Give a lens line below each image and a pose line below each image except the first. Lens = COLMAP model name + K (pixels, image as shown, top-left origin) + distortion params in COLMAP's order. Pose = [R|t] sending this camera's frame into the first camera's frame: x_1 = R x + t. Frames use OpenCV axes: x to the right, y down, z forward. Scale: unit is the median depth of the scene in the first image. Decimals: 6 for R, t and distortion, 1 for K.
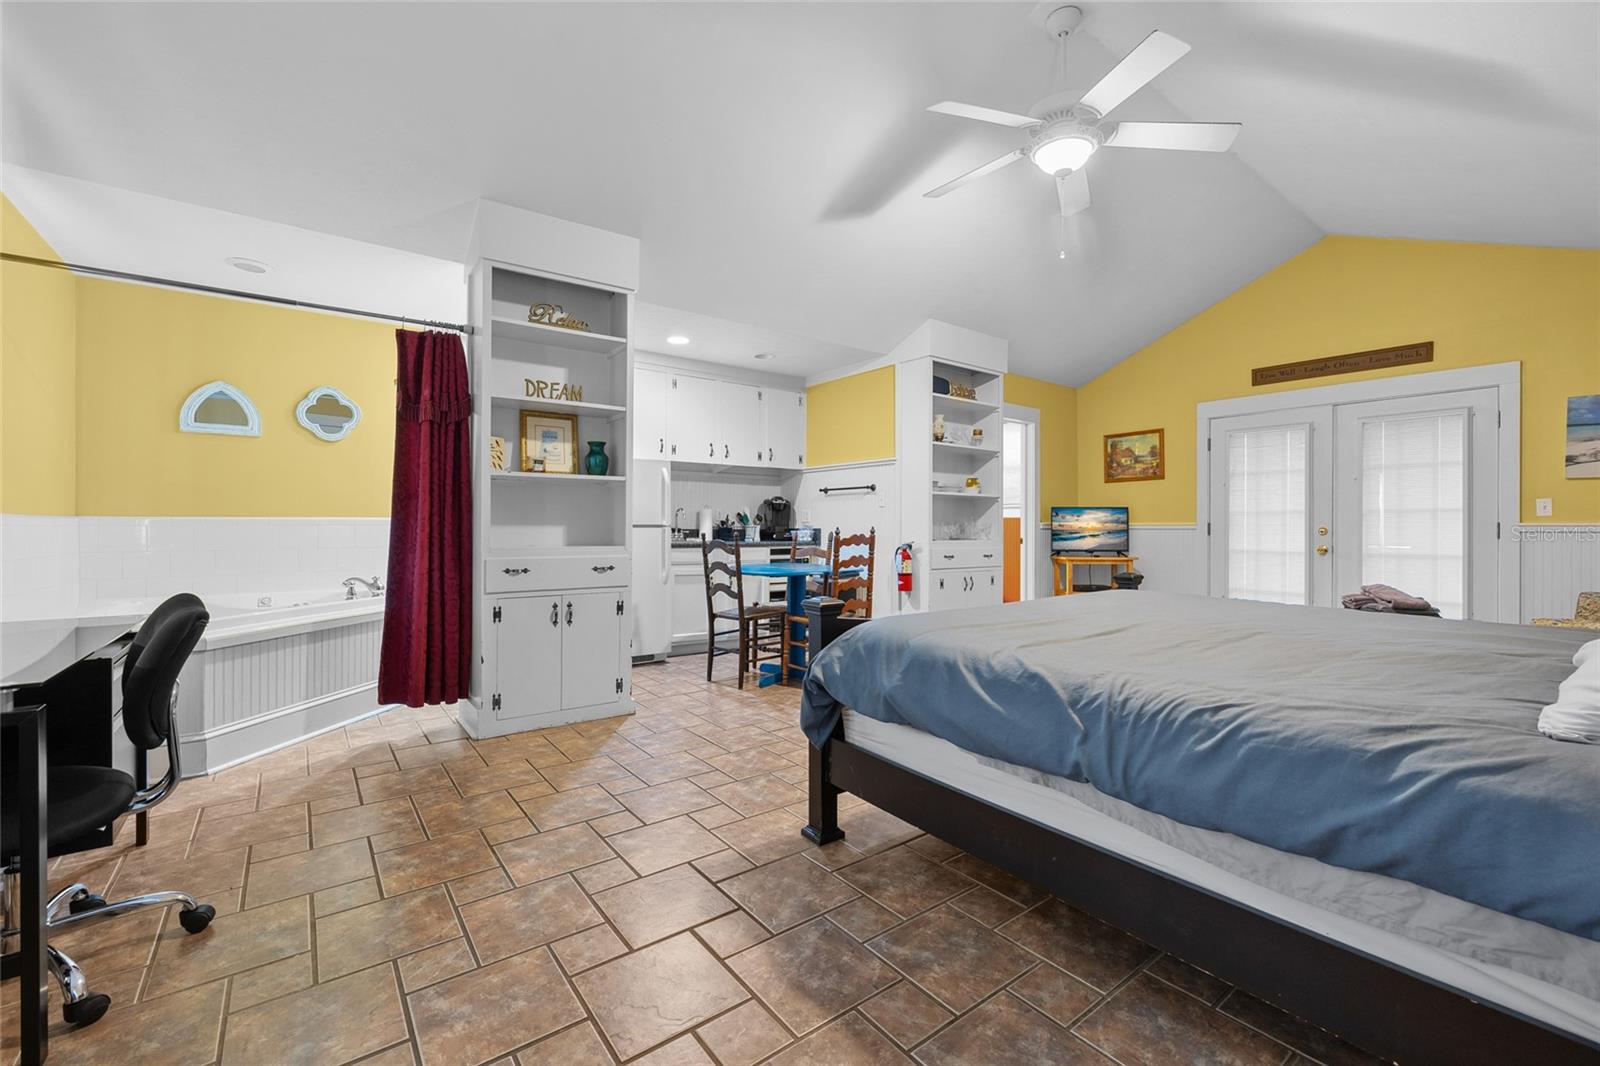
lens RADIAL K [[670.4, 0, 800.0], [0, 670.4, 533.0], [0, 0, 1]] dist [-0.000553, 0.000104]
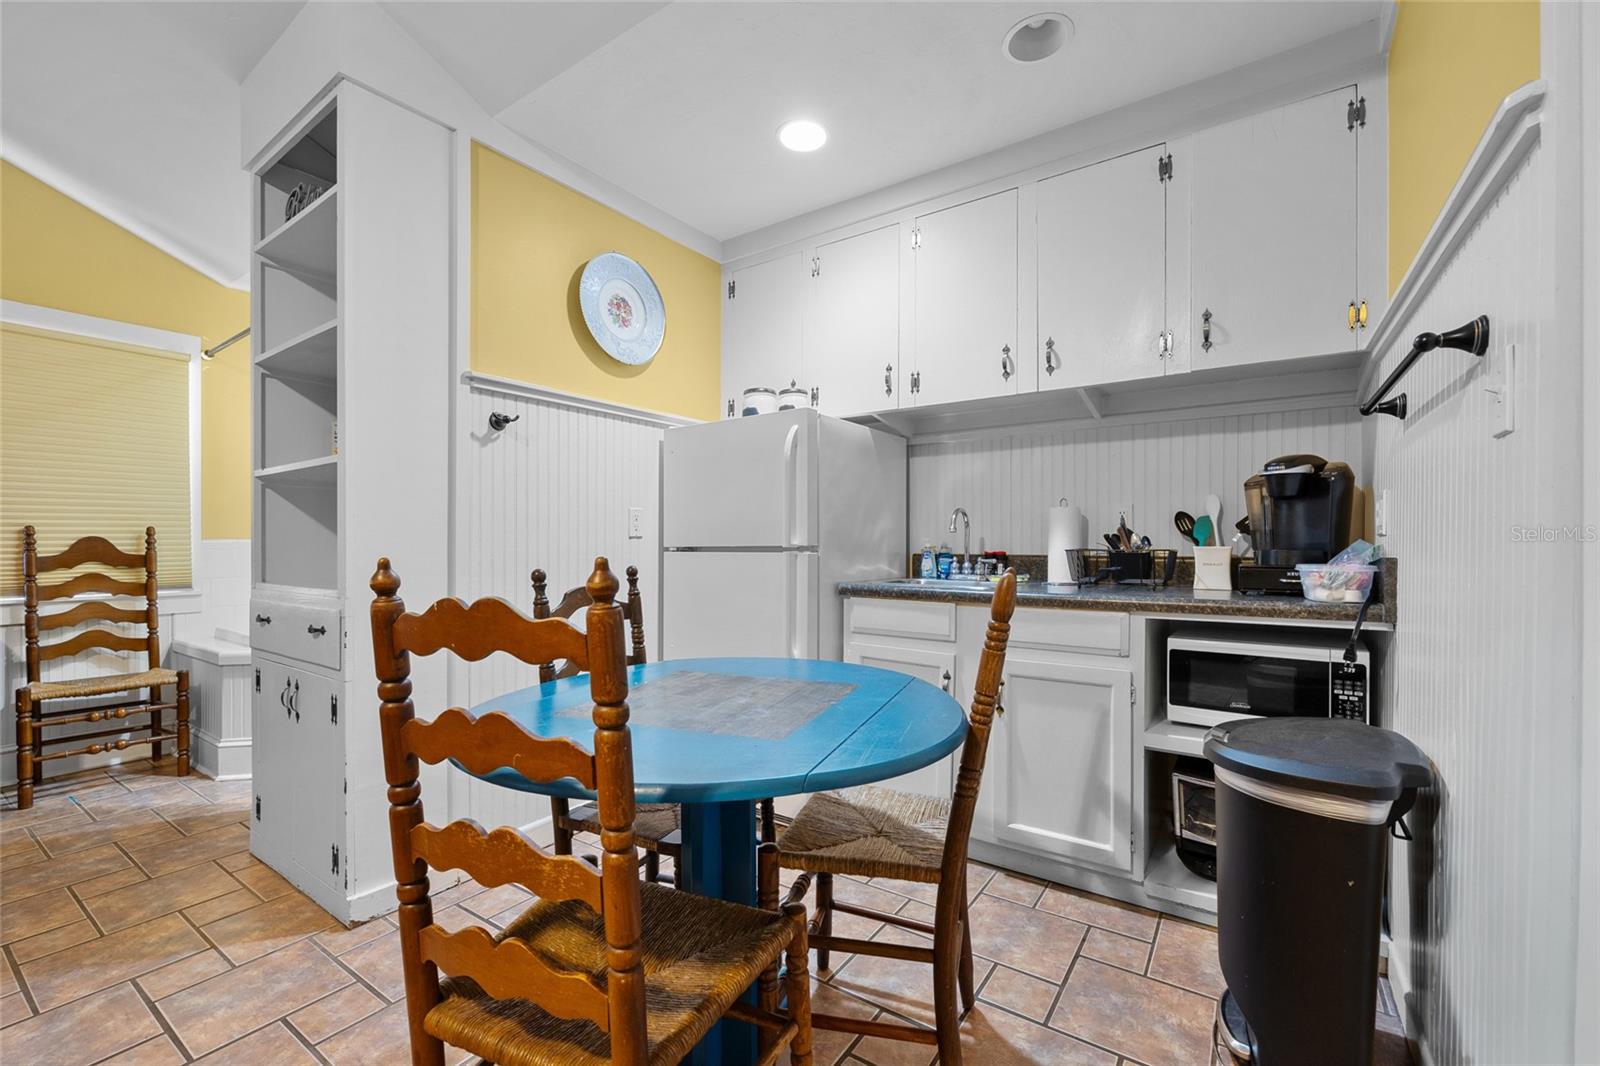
lens RADIAL K [[669.3, 0, 795.2], [0, 669.3, 542.2], [0, 0, 1]] dist [-0.001307, 0.000246]
pose [[0.314894, -0.007775, -0.949095, 0.216257], [-0.004329, 0.999944, -0.009628, -0.009360], [0.949117, 0.007140, 0.314843, 0.755097]]
